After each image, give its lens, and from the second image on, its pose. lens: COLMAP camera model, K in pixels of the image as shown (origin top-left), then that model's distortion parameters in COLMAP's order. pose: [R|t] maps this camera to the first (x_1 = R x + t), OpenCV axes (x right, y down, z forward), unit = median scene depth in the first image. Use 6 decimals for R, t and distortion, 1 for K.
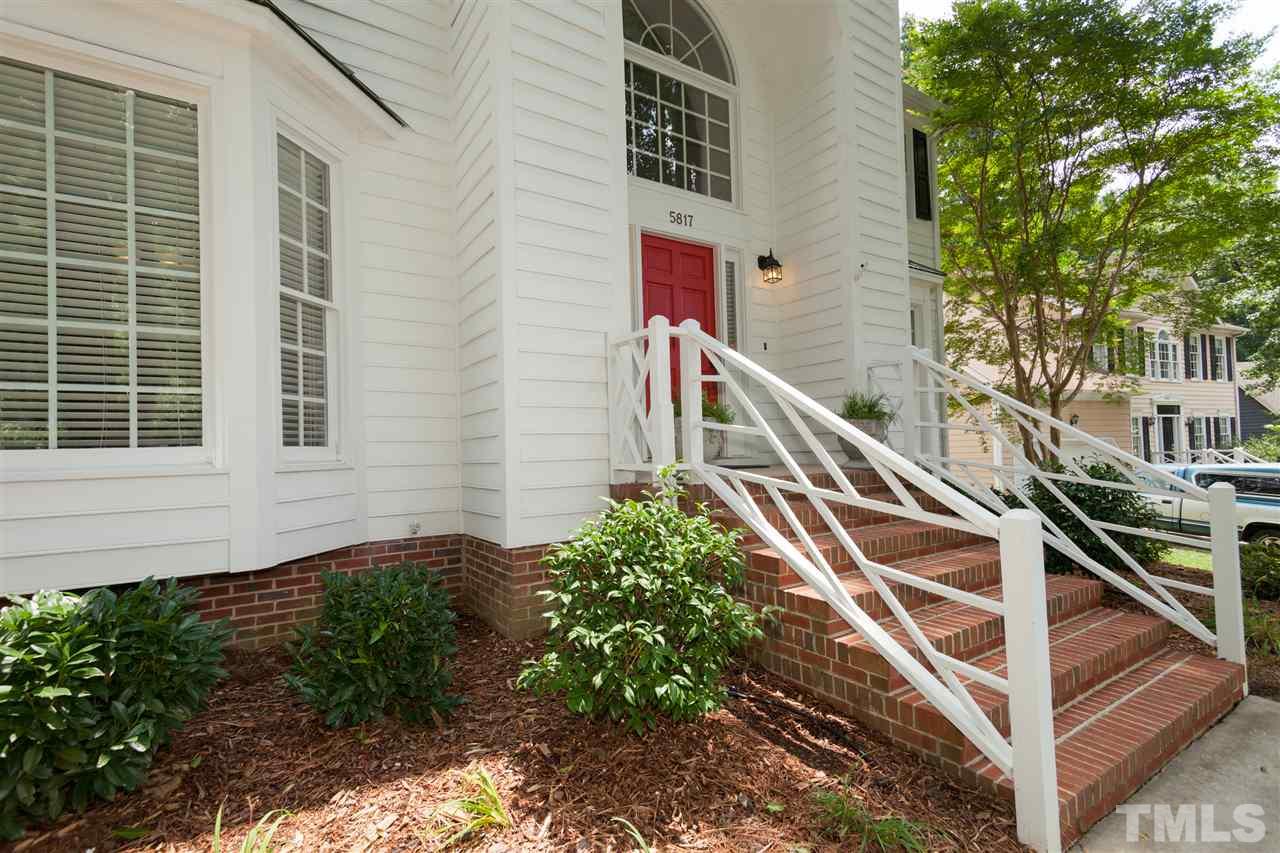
lens RADIAL K [[592.6, 0, 637.1], [0, 592.6, 430.8], [0, 0, 1]] dist [-0.000177, -0.000266]
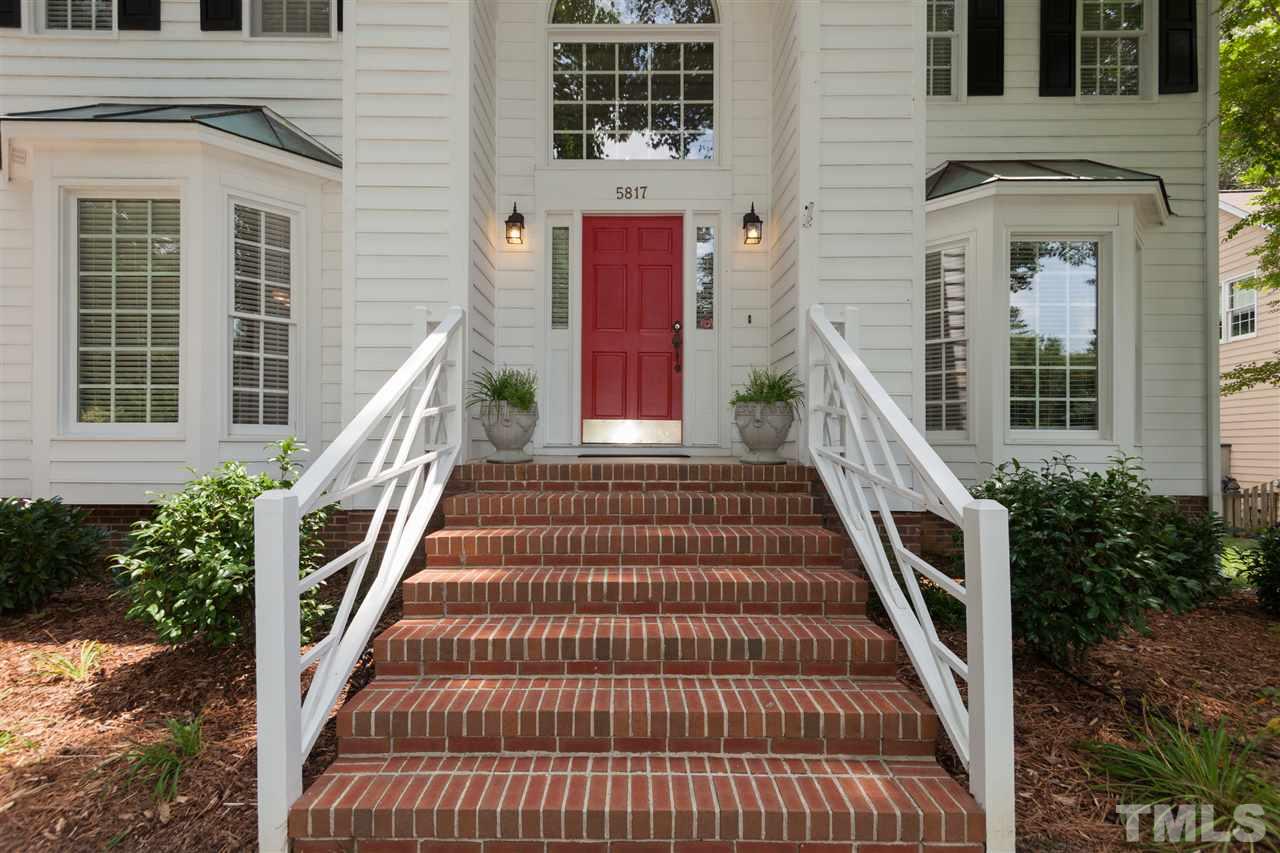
lens RADIAL K [[614.8, 0, 651.5], [0, 614.8, 433.1], [0, 0, 1]] dist [0.006295, 0.000244]
pose [[0.829827, 0.016696, -0.557770, 1.021011], [-0.006795, 0.999781, 0.019818, 0.011591], [0.557979, -0.012655, 0.829759, 0.303787]]
